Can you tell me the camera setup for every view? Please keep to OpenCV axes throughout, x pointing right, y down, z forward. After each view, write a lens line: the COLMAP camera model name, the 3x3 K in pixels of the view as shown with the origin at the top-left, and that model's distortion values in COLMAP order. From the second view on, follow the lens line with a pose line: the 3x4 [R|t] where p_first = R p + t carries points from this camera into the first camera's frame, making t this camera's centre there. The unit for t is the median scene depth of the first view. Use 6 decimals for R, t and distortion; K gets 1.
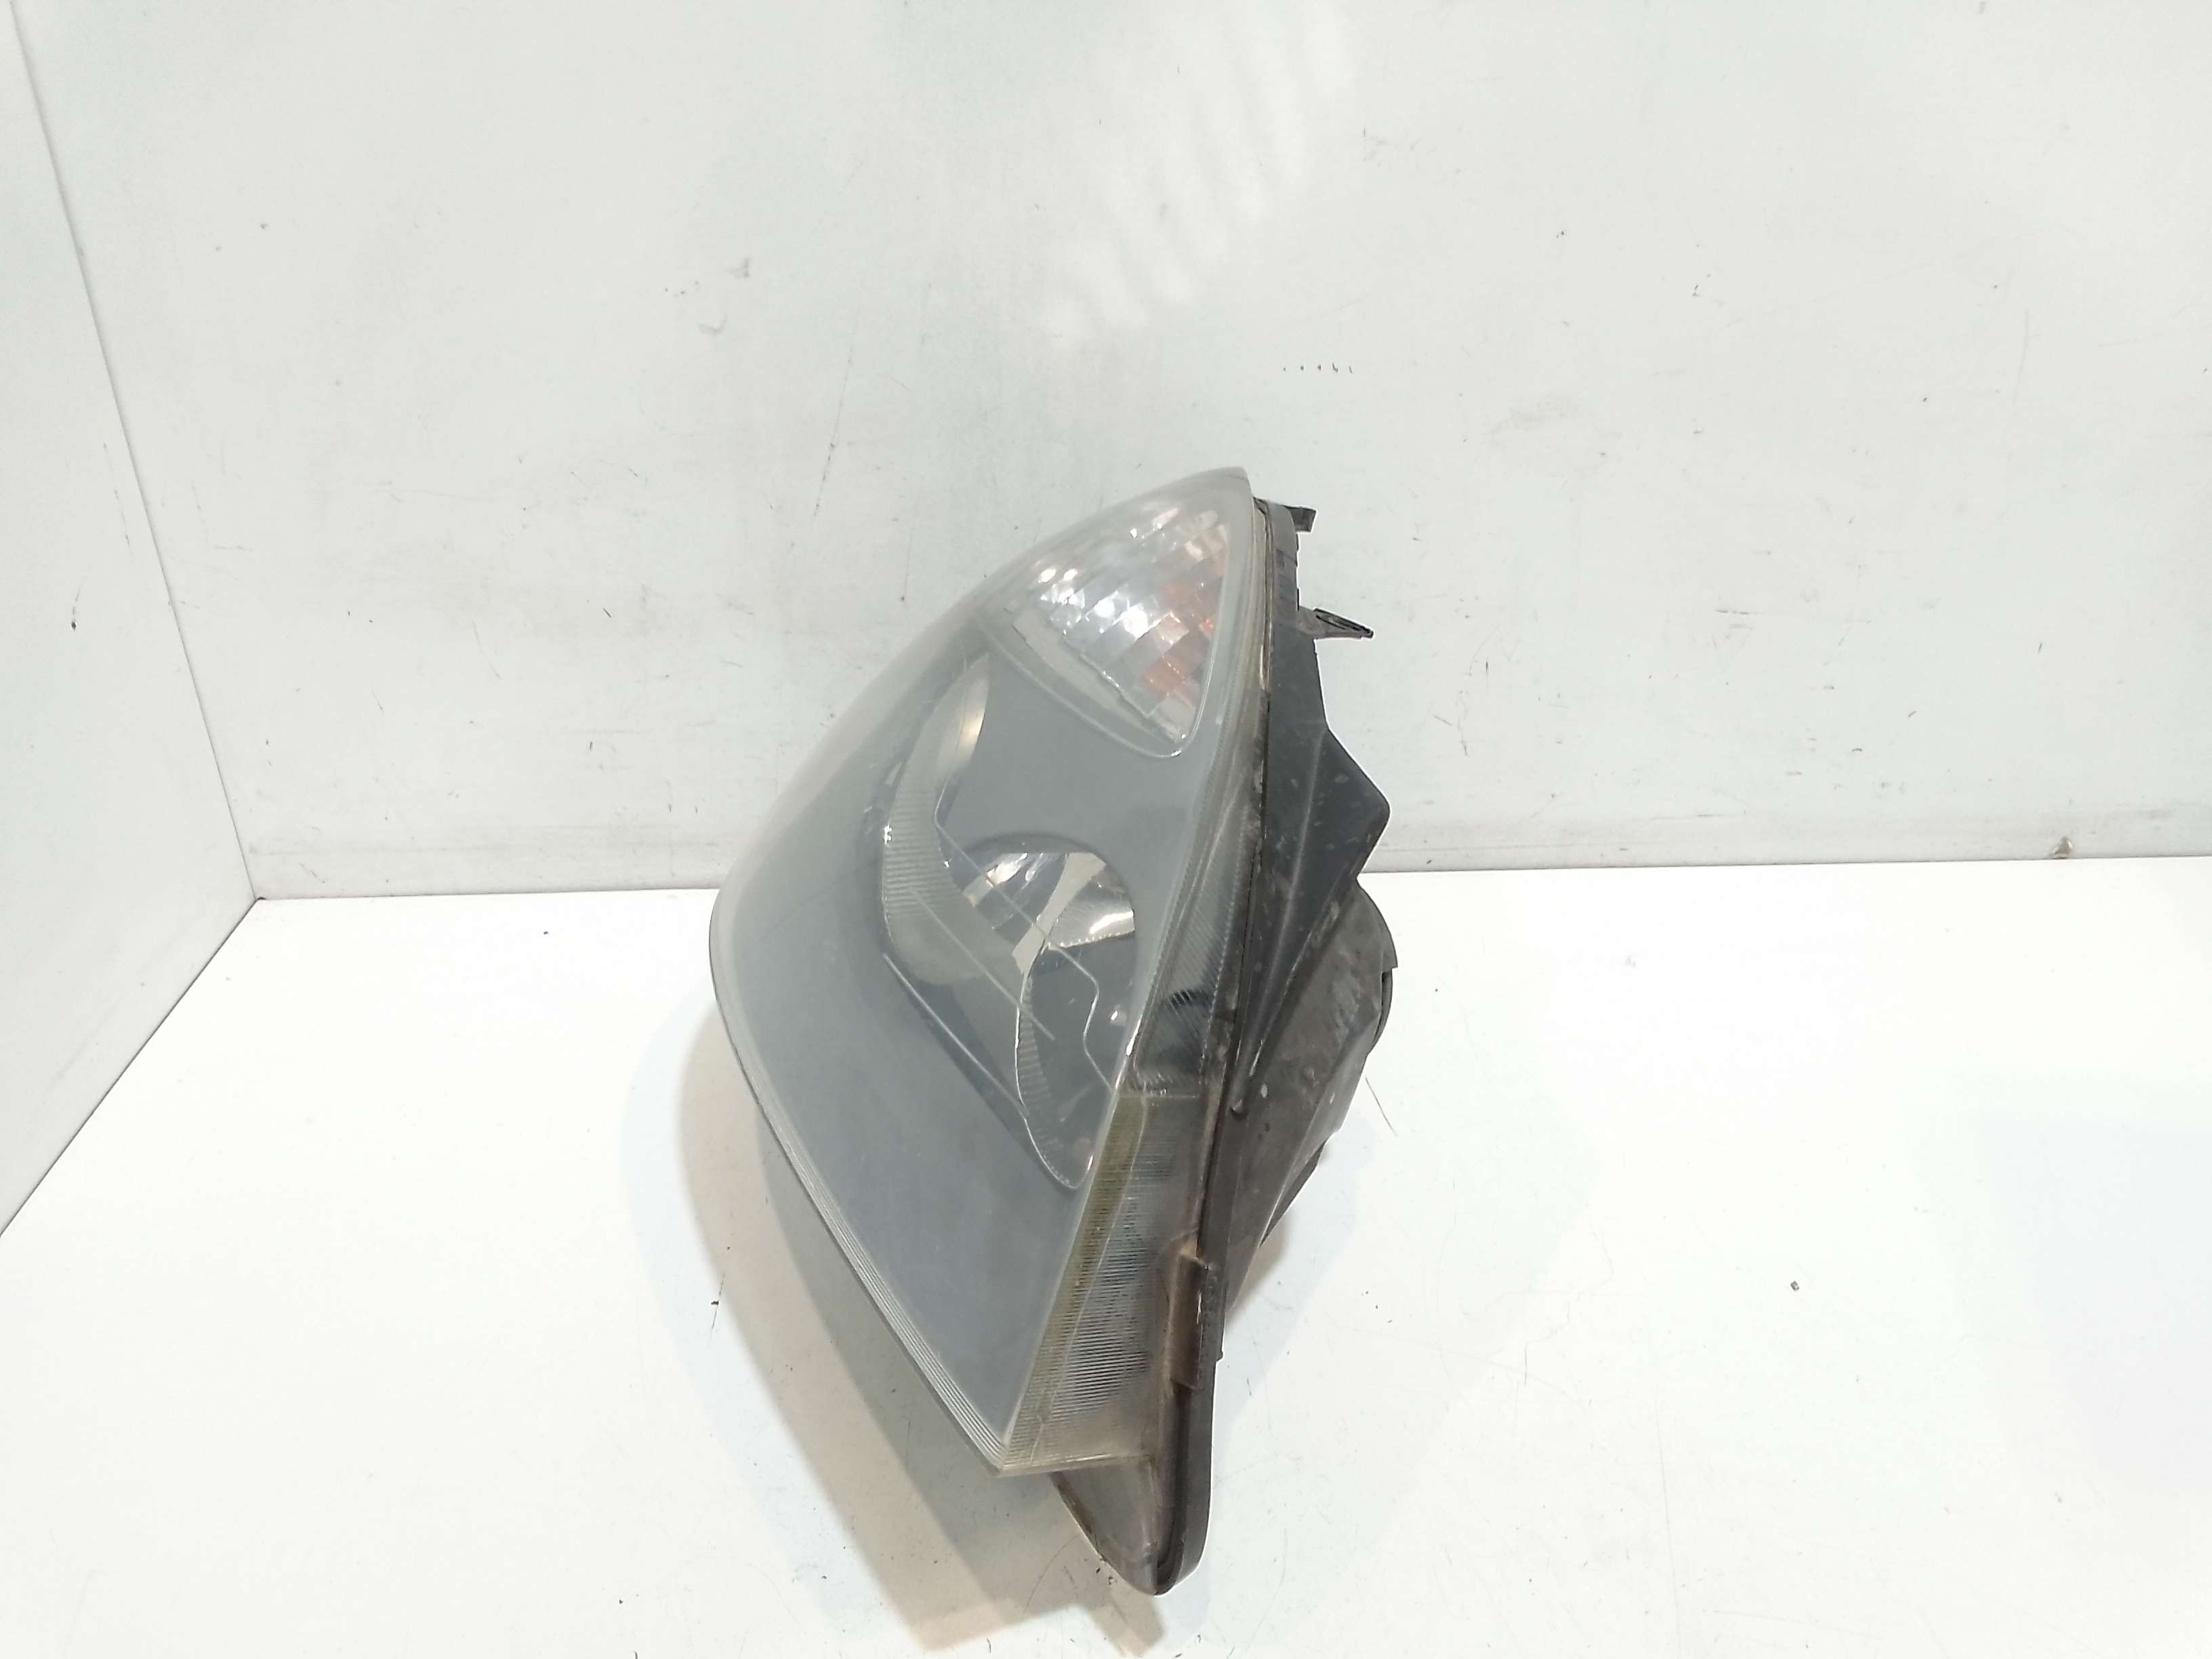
lens RADIAL K [[1701.3, 0, 1106.8], [0, 1701.3, 795.7], [0, 0, 1]] dist [0.065070, -0.101271]
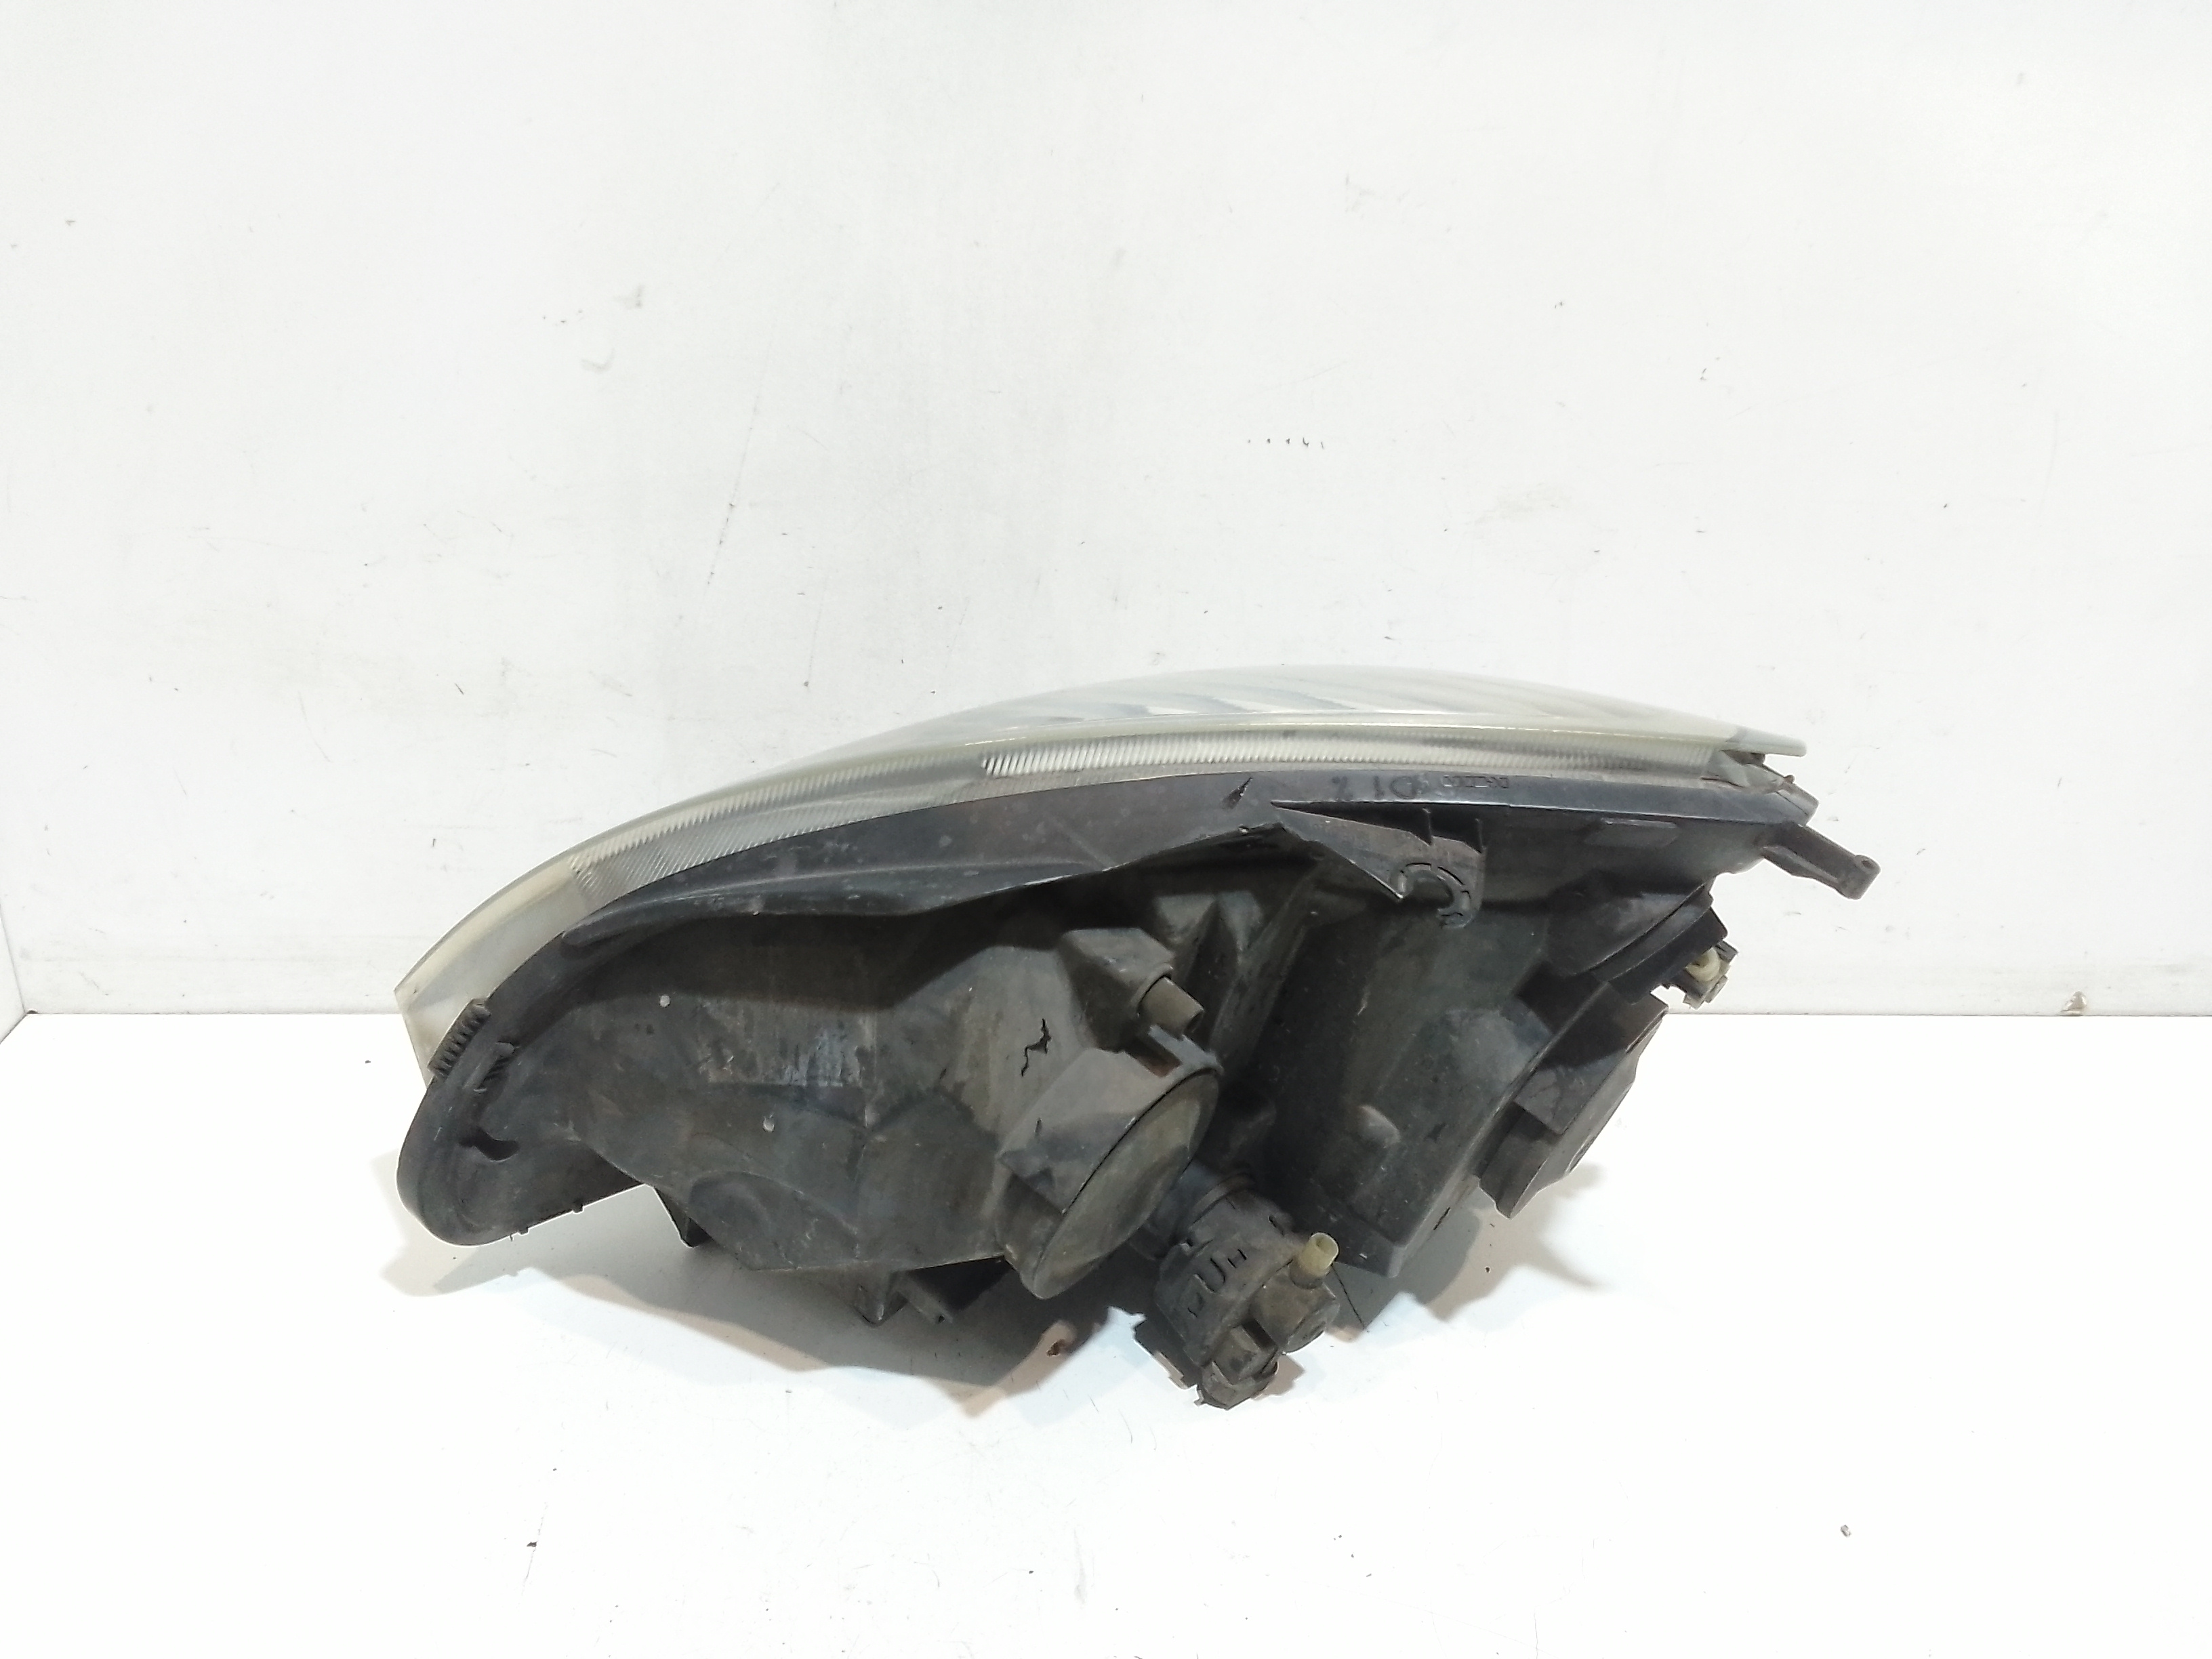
lens RADIAL K [[1690.6, 0, 1106.2], [0, 1690.6, 808.1], [0, 0, 1]] dist [0.063468, -0.094337]
pose [[0.997909, 0.030860, 0.056797, -0.013967], [-0.026899, 0.997238, -0.069231, 0.003769], [-0.058777, 0.067558, 0.995983, 0.132315]]
